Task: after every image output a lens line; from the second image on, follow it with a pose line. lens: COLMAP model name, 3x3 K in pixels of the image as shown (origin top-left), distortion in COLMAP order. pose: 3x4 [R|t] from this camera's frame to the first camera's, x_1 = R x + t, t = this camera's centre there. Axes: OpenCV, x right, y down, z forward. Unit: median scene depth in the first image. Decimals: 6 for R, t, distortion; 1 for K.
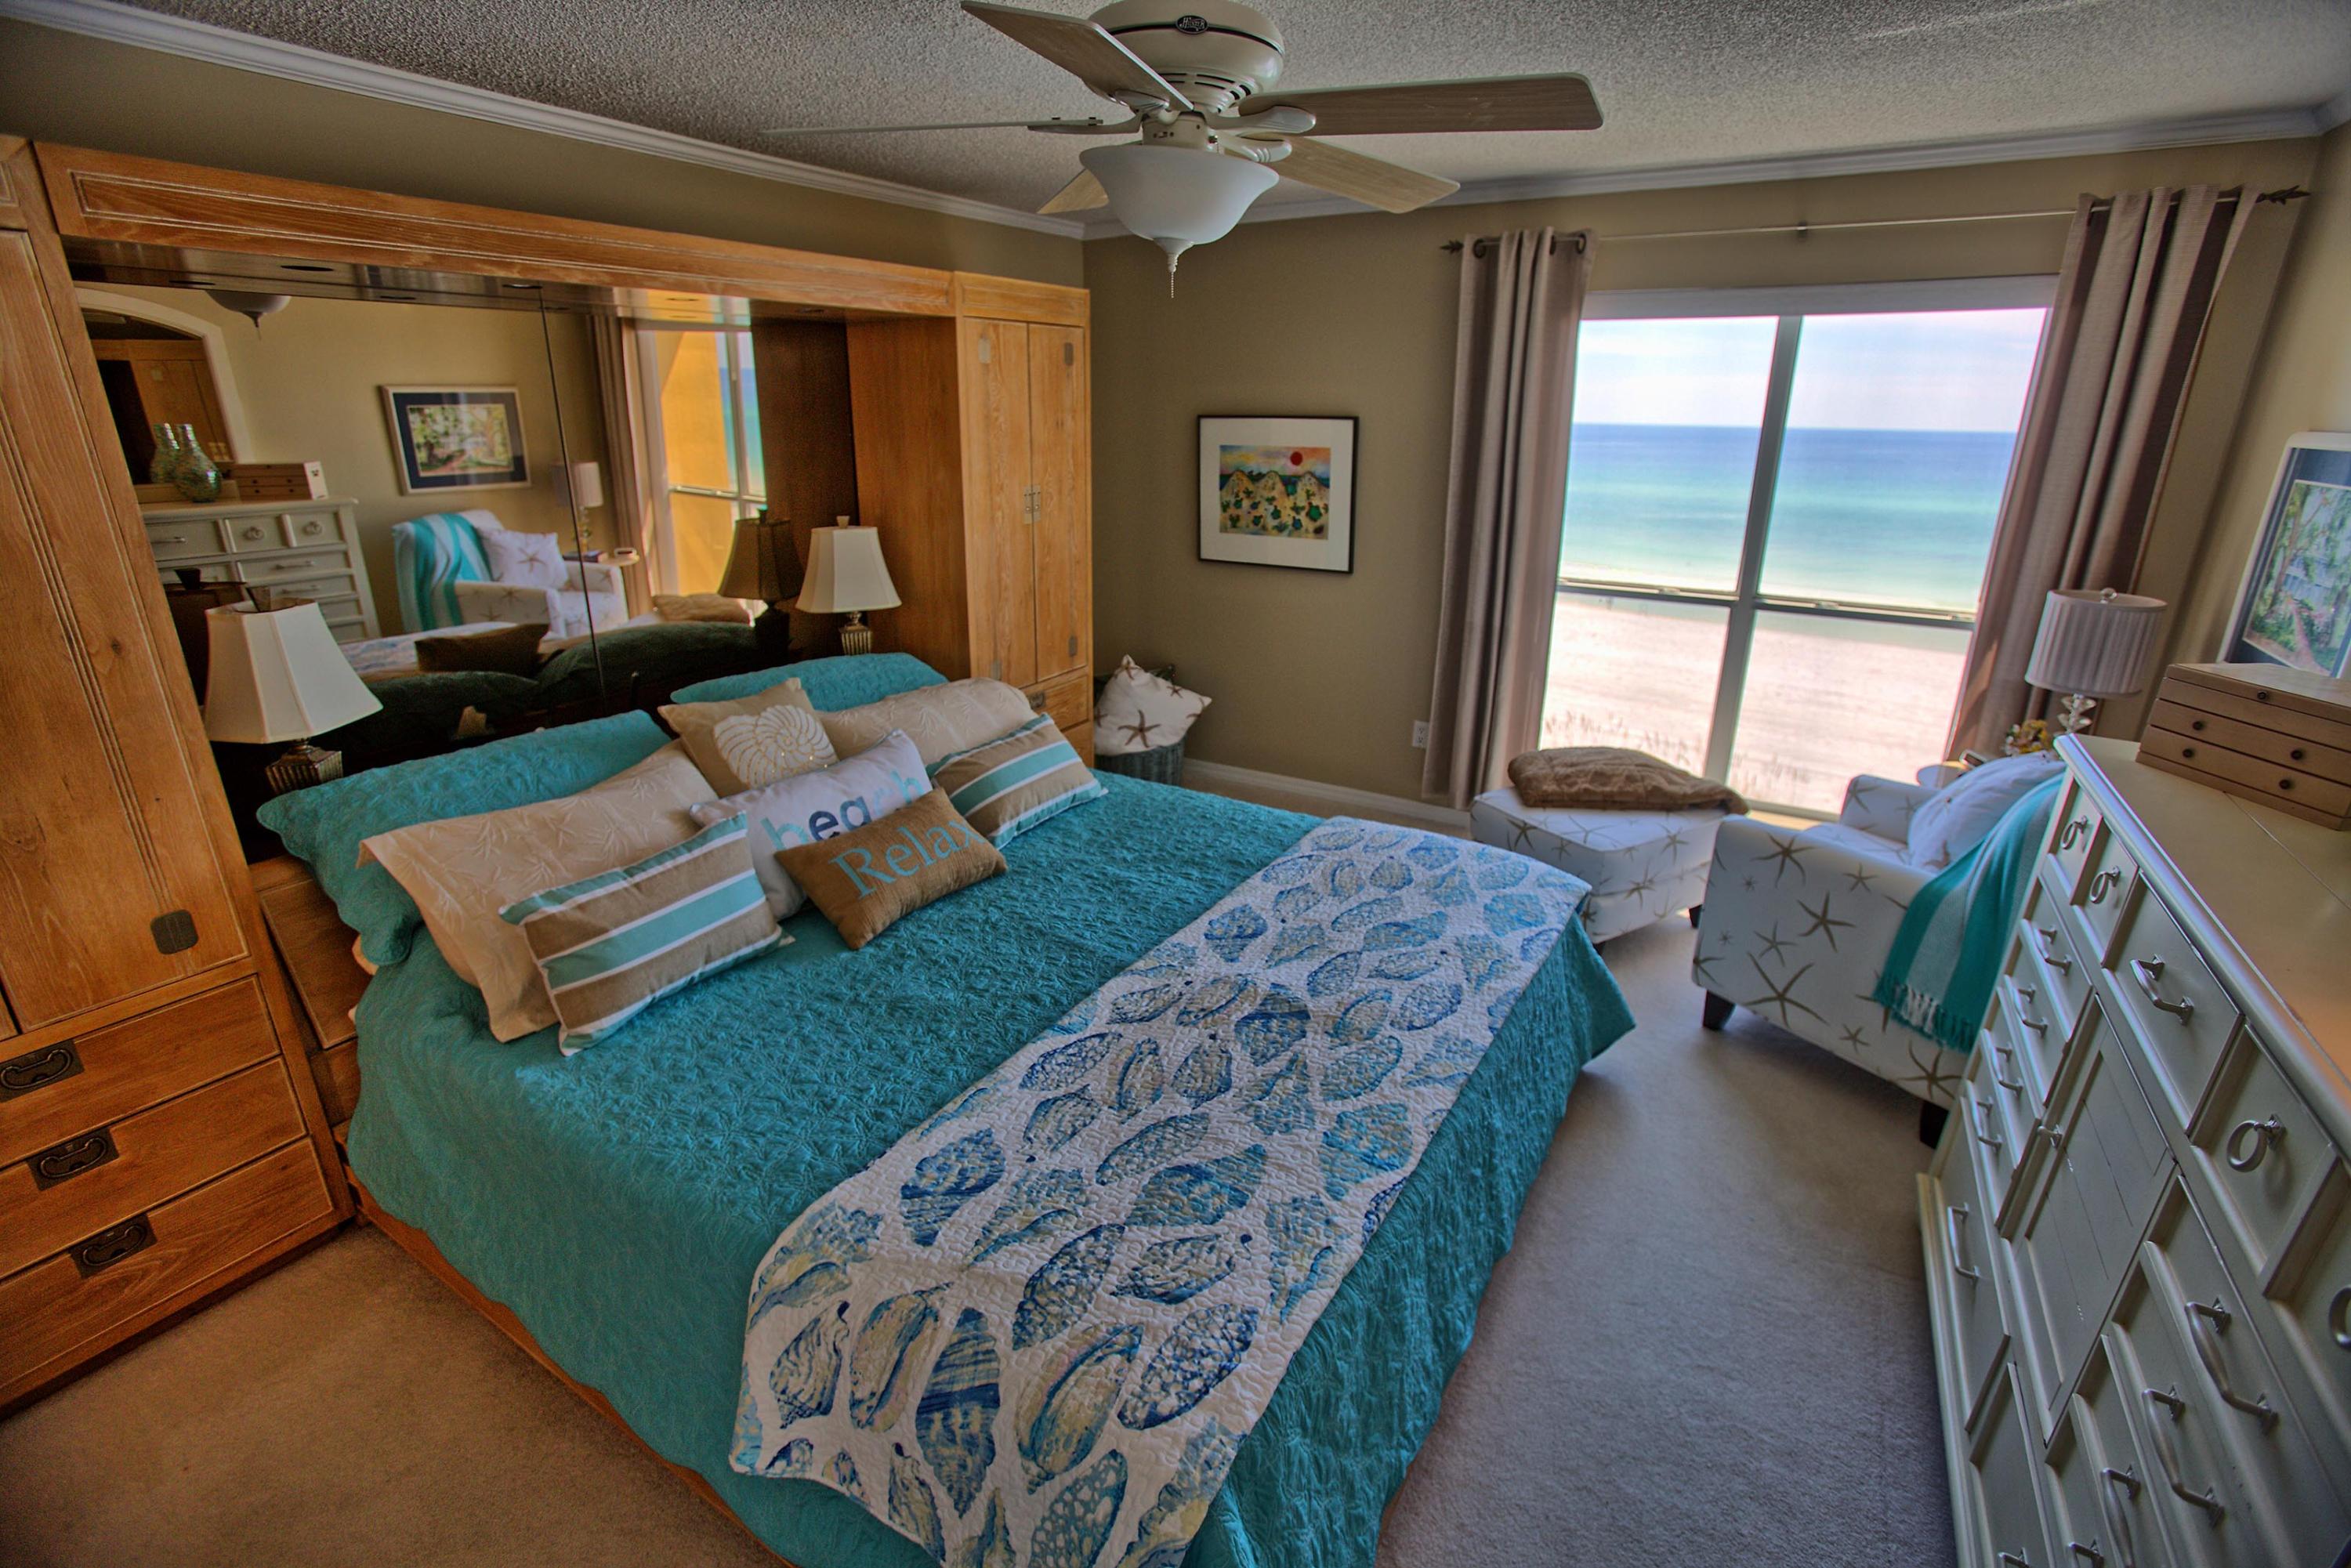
lens RADIAL K [[1053.8, 0, 1172.2], [0, 1053.8, 774.9], [0, 0, 1]] dist [-0.074002, 0.036359]
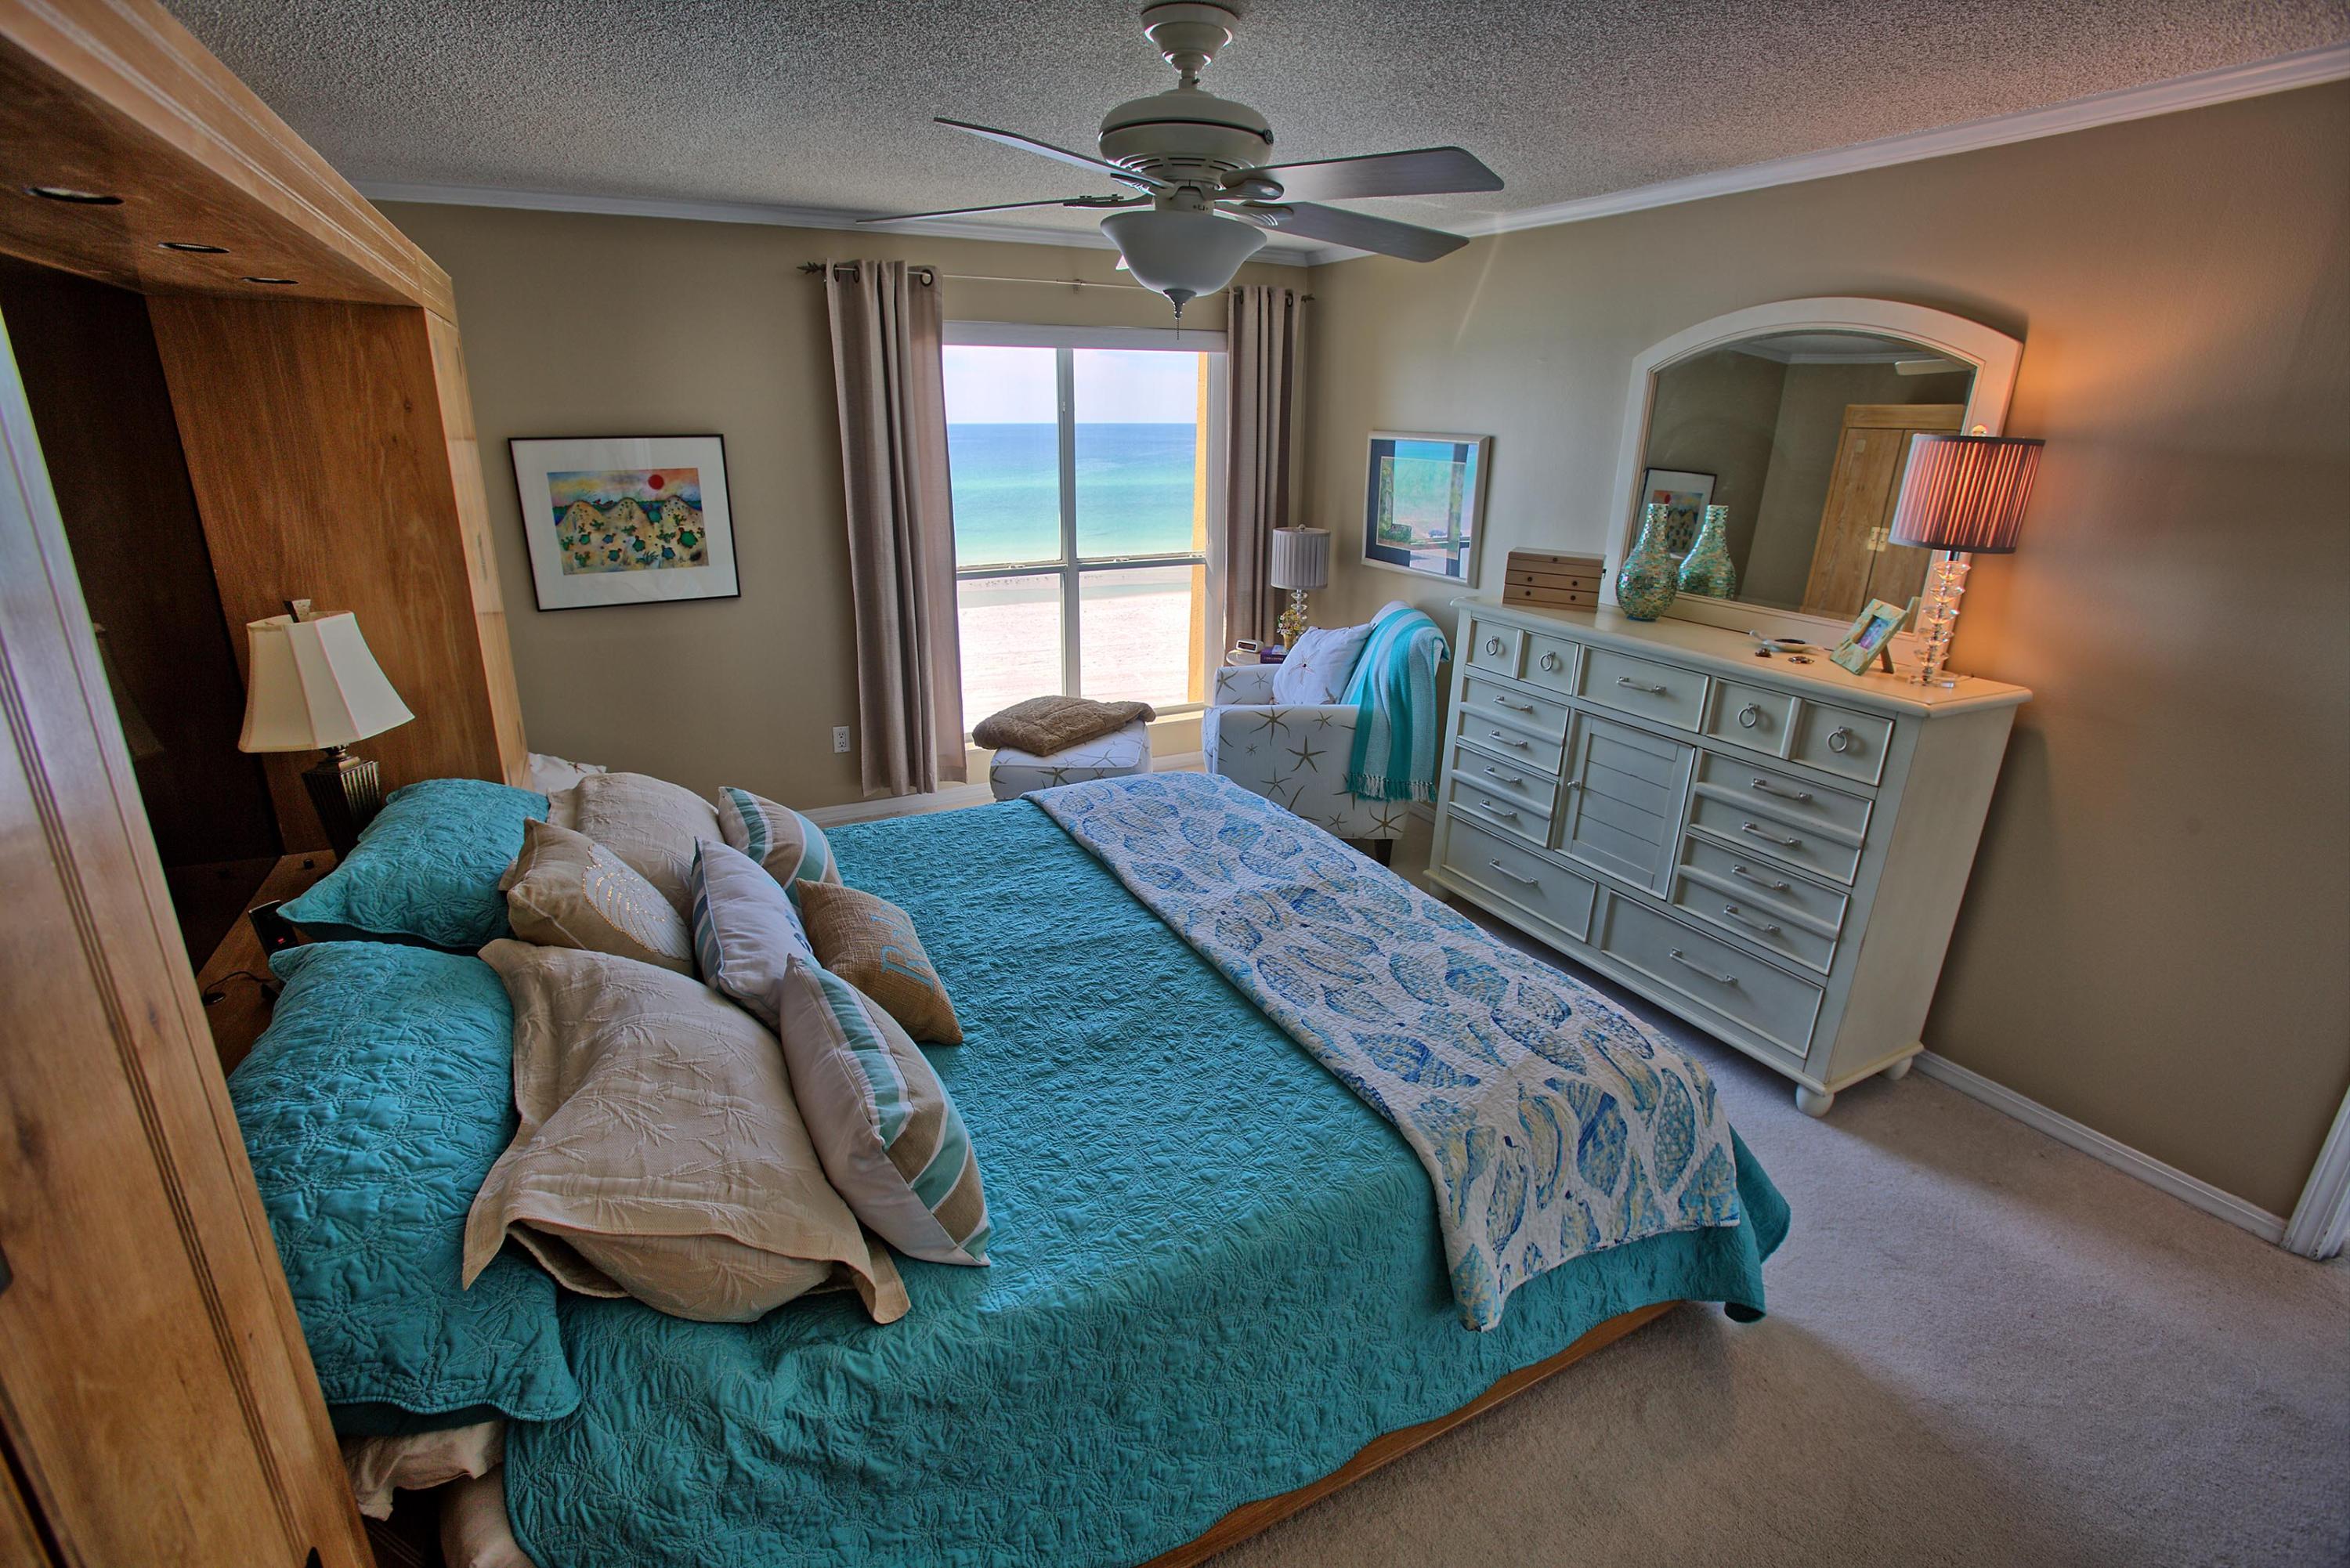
lens RADIAL K [[1053.3, 0, 1171.7], [0, 1053.3, 774.9], [0, 0, 1]] dist [-0.074002, 0.036359]
pose [[0.526657, -0.275029, 0.804358, -0.537901], [0.276544, 0.950178, 0.143820, -0.080001], [-0.803838, 0.146697, 0.576476, 0.194662]]
